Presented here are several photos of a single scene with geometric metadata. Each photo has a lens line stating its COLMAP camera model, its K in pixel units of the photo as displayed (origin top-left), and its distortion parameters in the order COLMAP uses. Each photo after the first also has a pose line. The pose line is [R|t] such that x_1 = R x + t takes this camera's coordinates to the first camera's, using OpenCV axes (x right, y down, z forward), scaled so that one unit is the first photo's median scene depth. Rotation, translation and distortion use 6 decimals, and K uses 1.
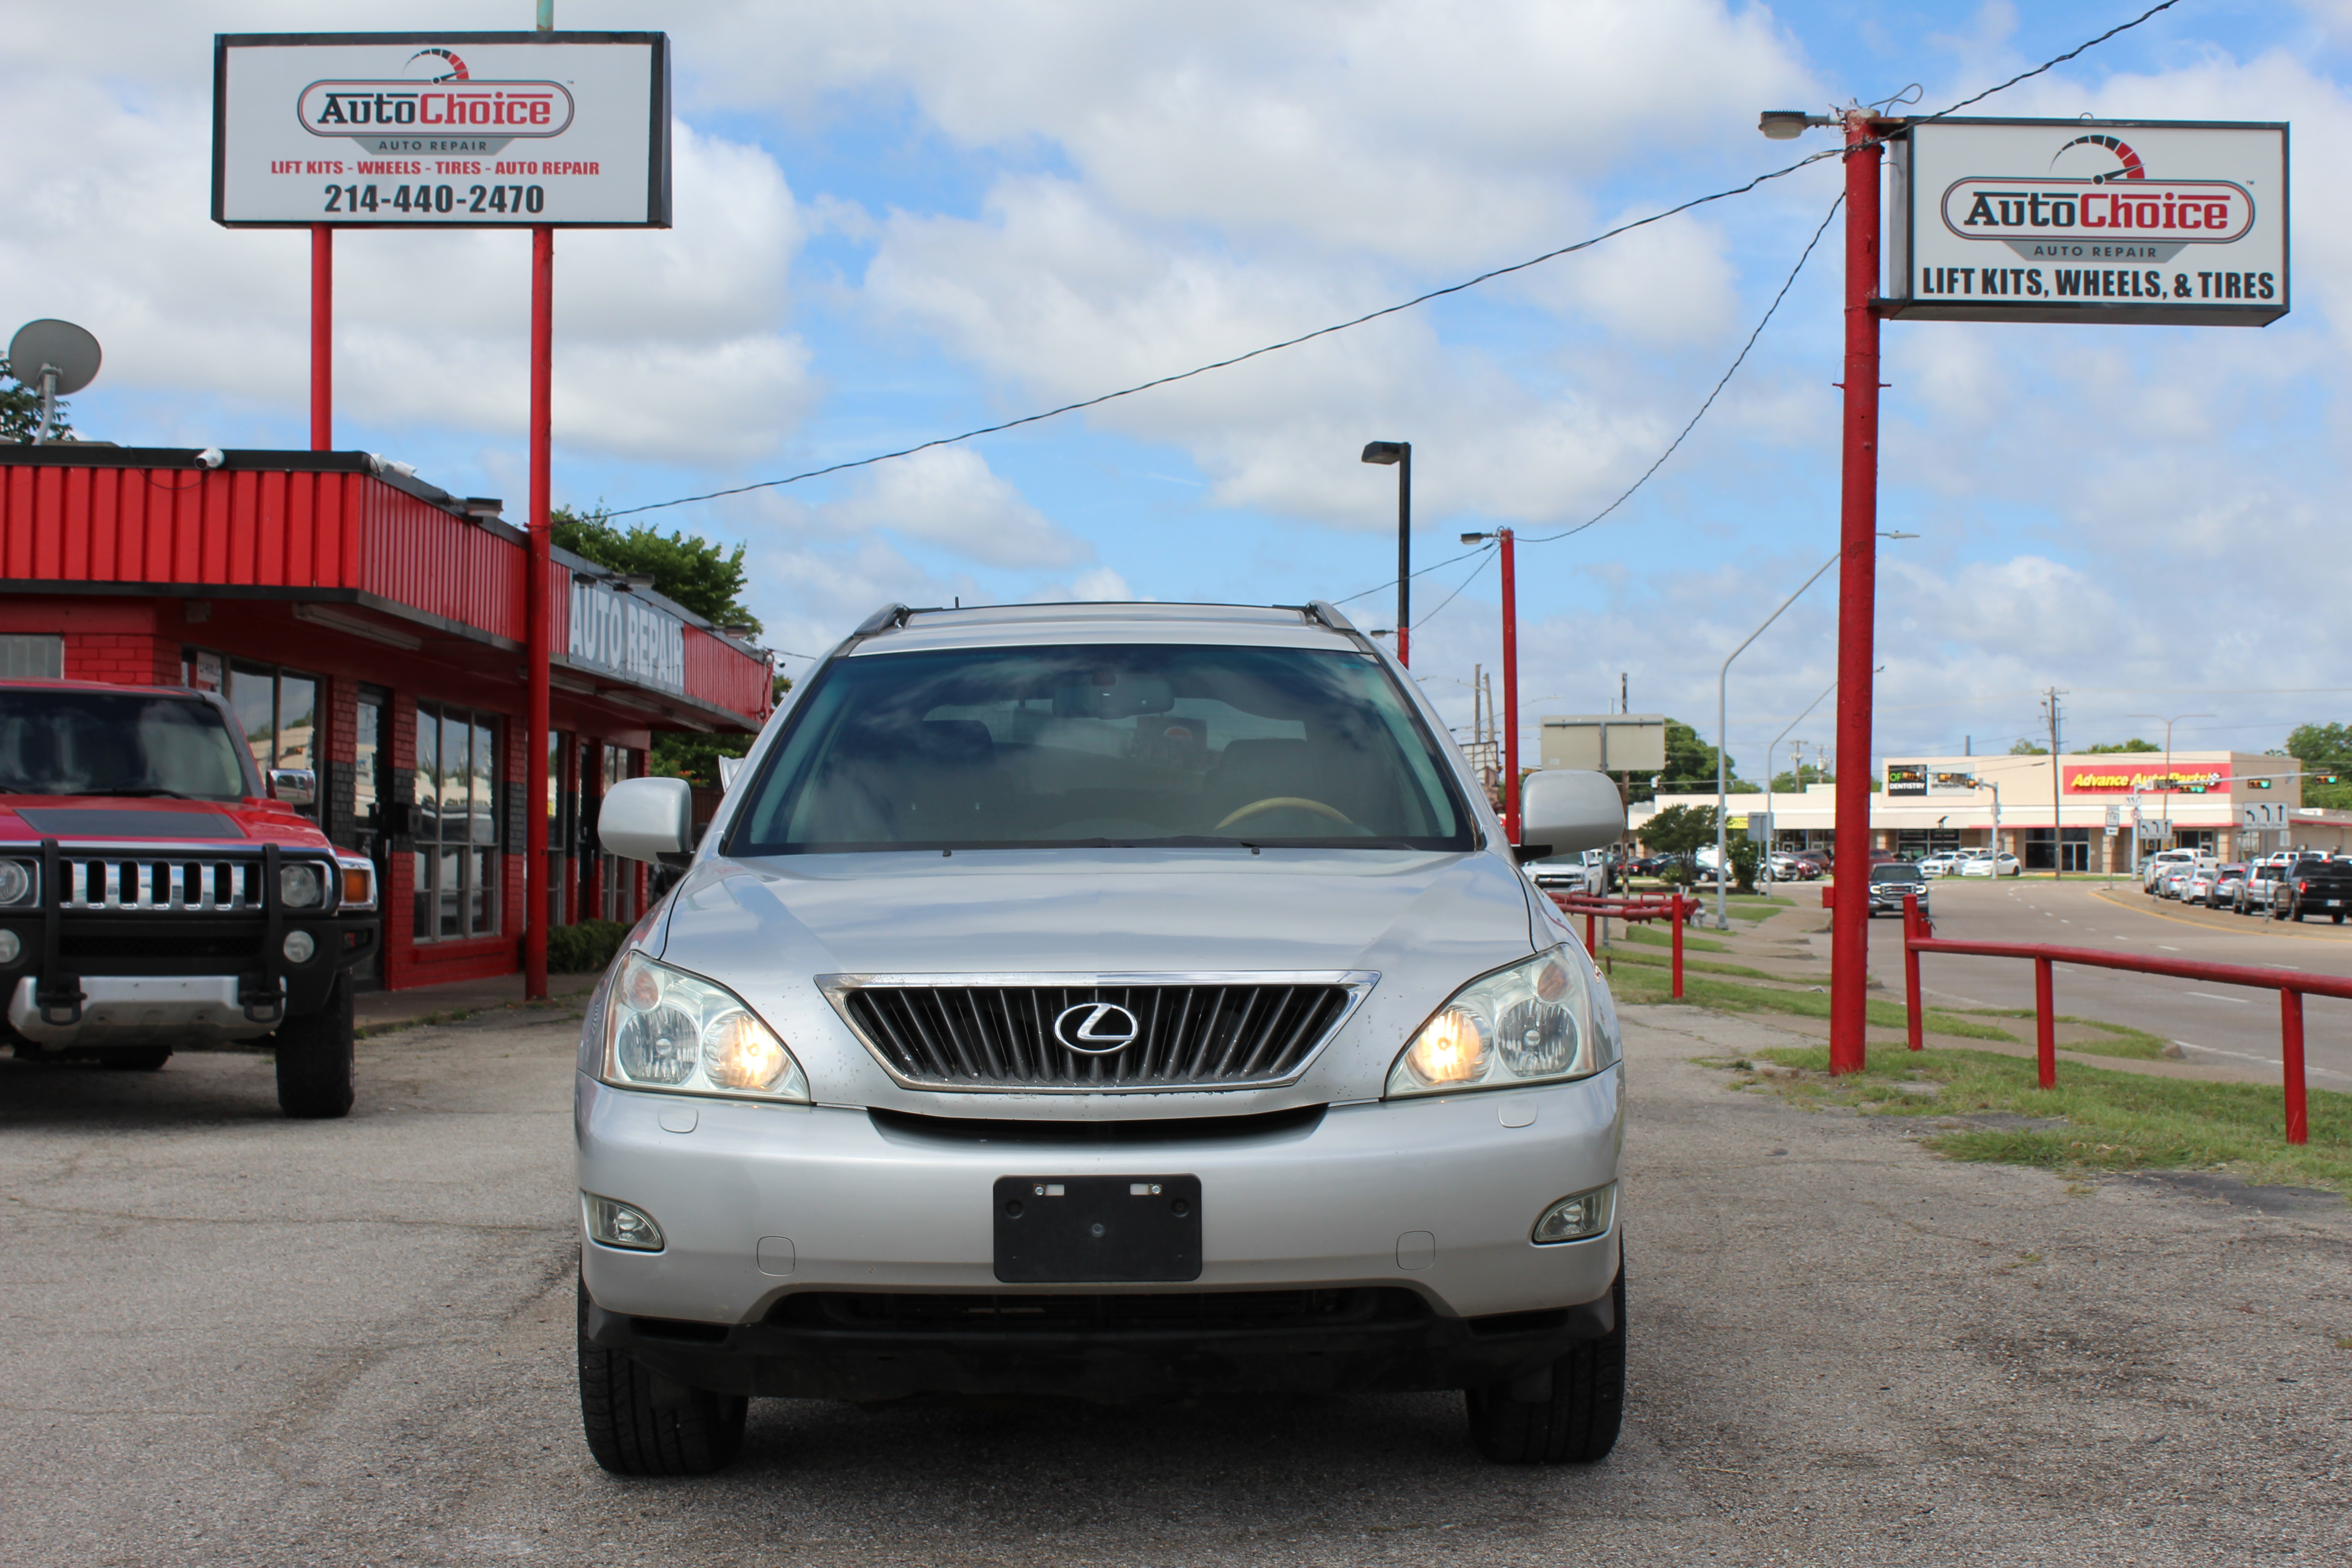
lens RADIAL K [[3237.9, 0, 1176.0], [0, 3237.9, 784.0], [0, 0, 1]] dist [-0.035805, 0.061805]
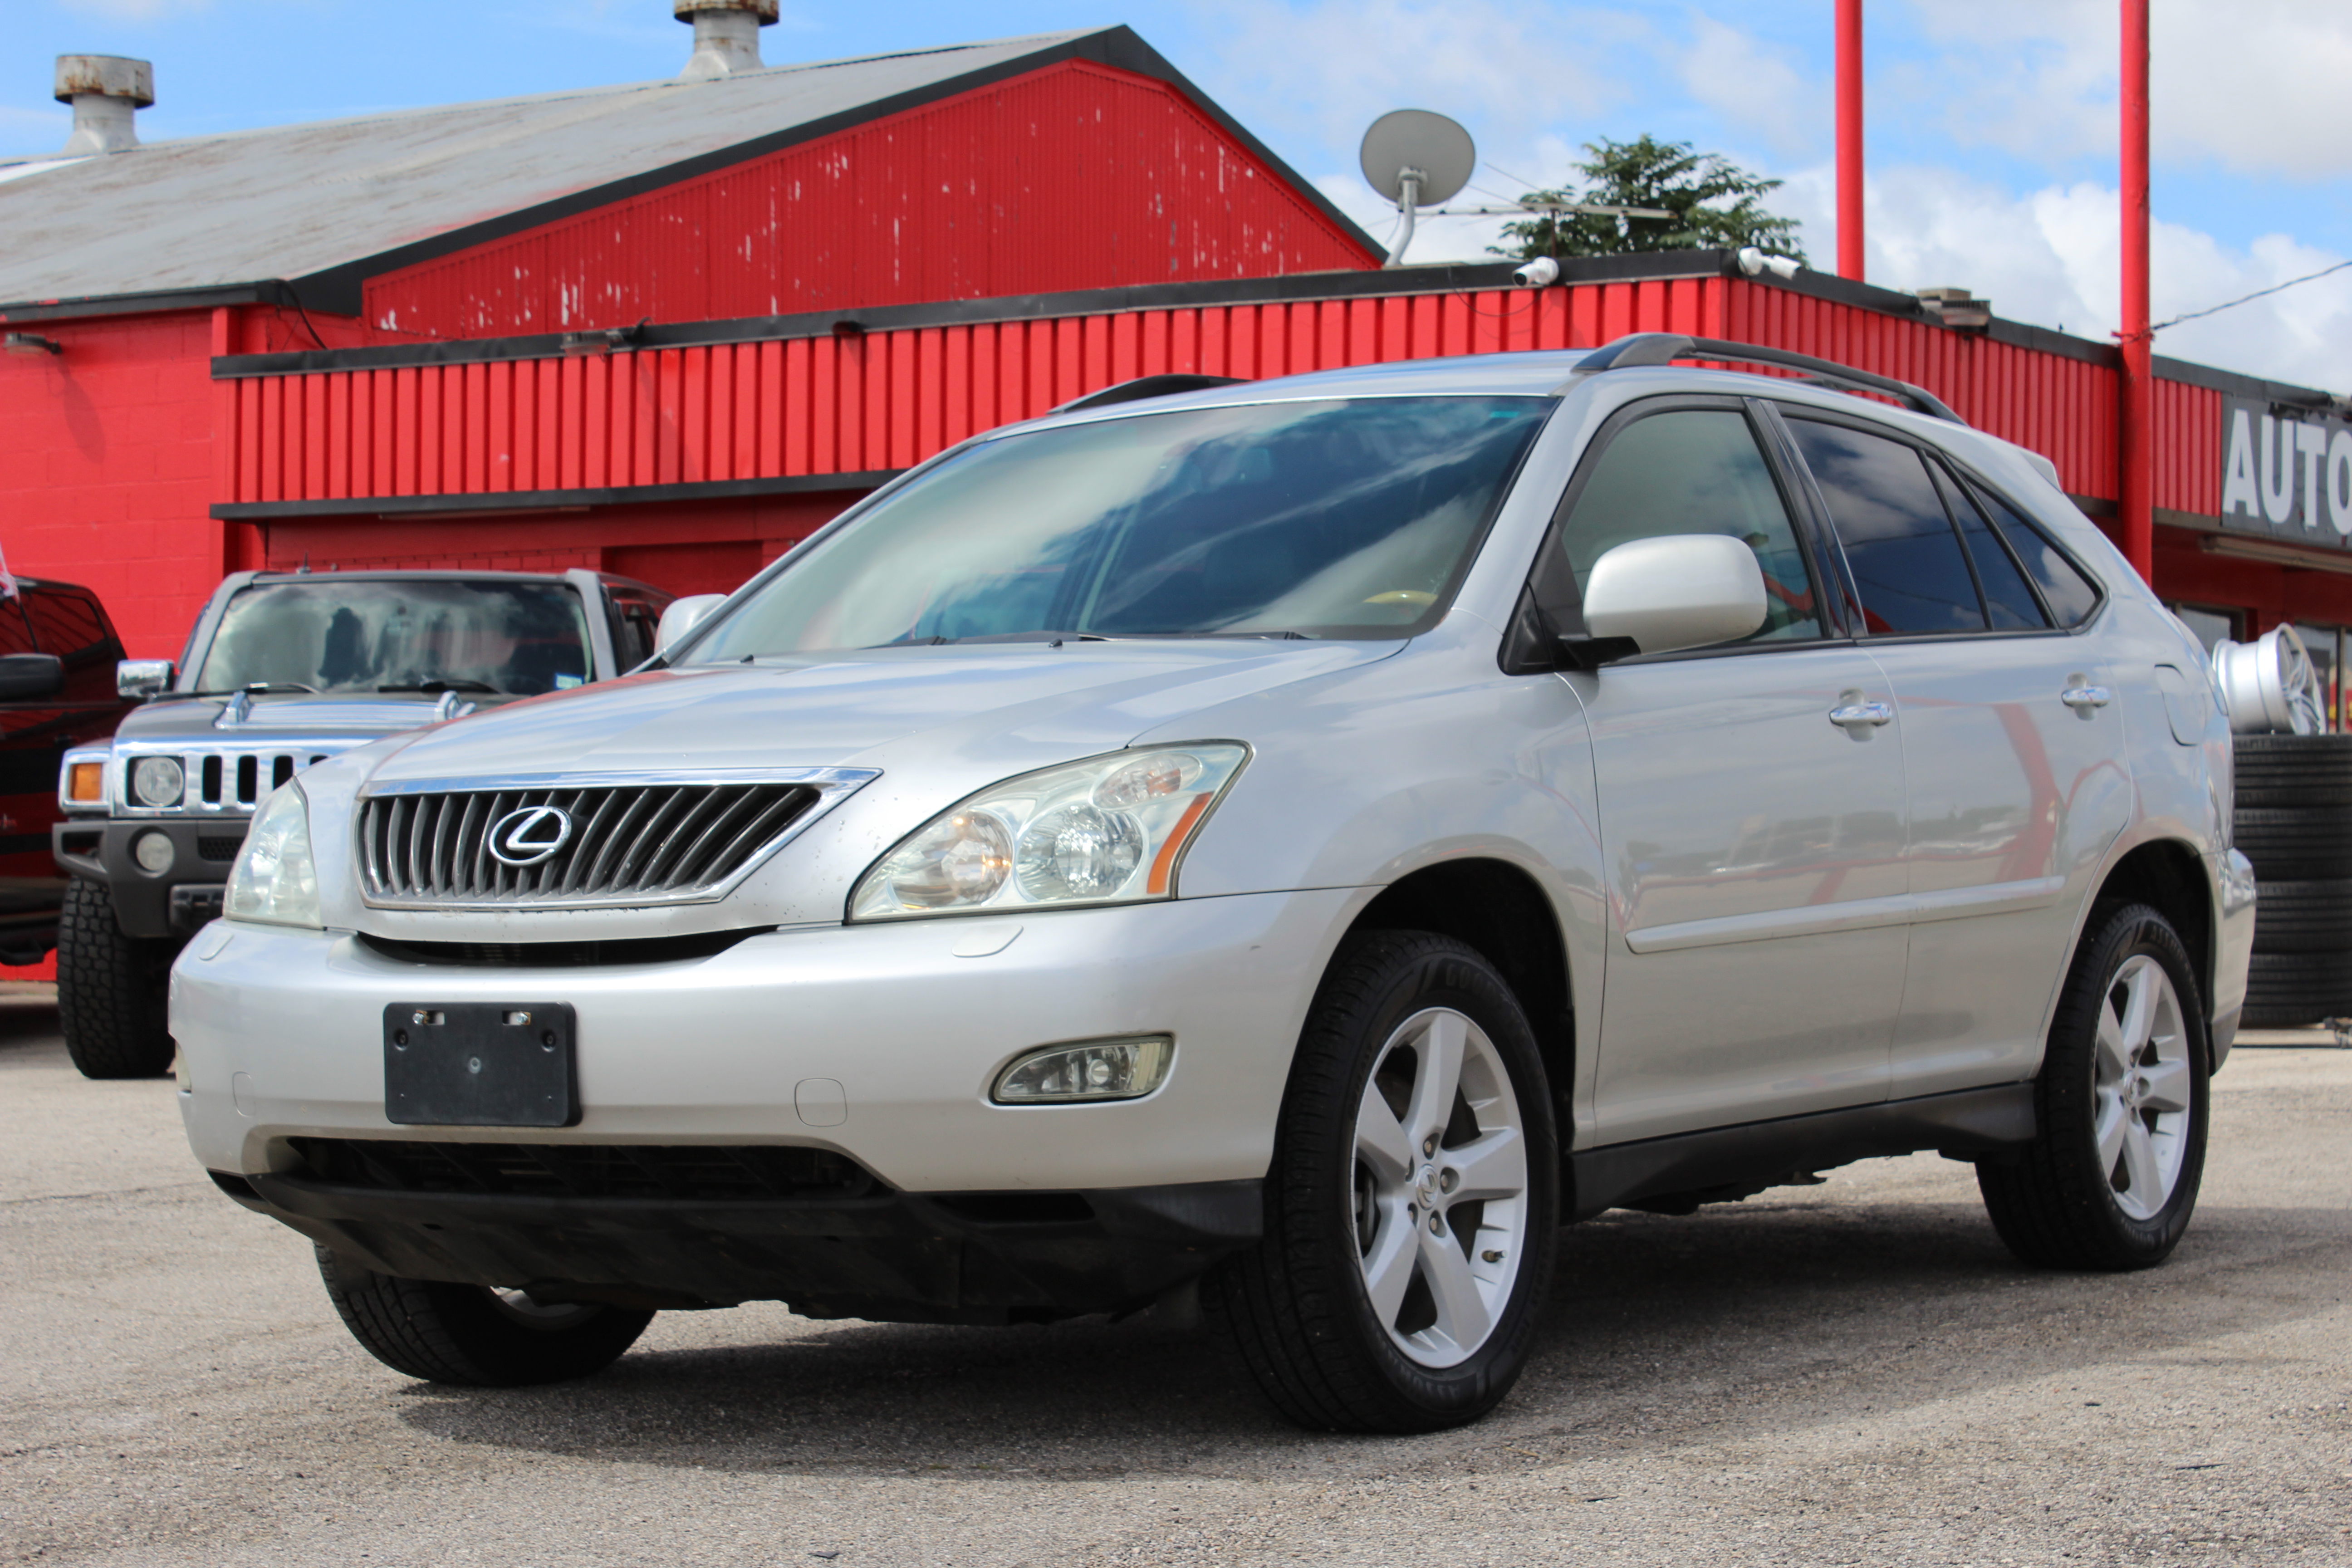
lens RADIAL K [[4701.5, 0, 1176.0], [0, 4701.5, 784.0], [0, 0, 1]] dist [0.071522, 0.035032]
pose [[0.838176, -0.016720, -0.545143, 0.796744], [0.019545, 0.999809, -0.000615, 0.066013], [0.545049, -0.010139, 0.838343, 0.051771]]
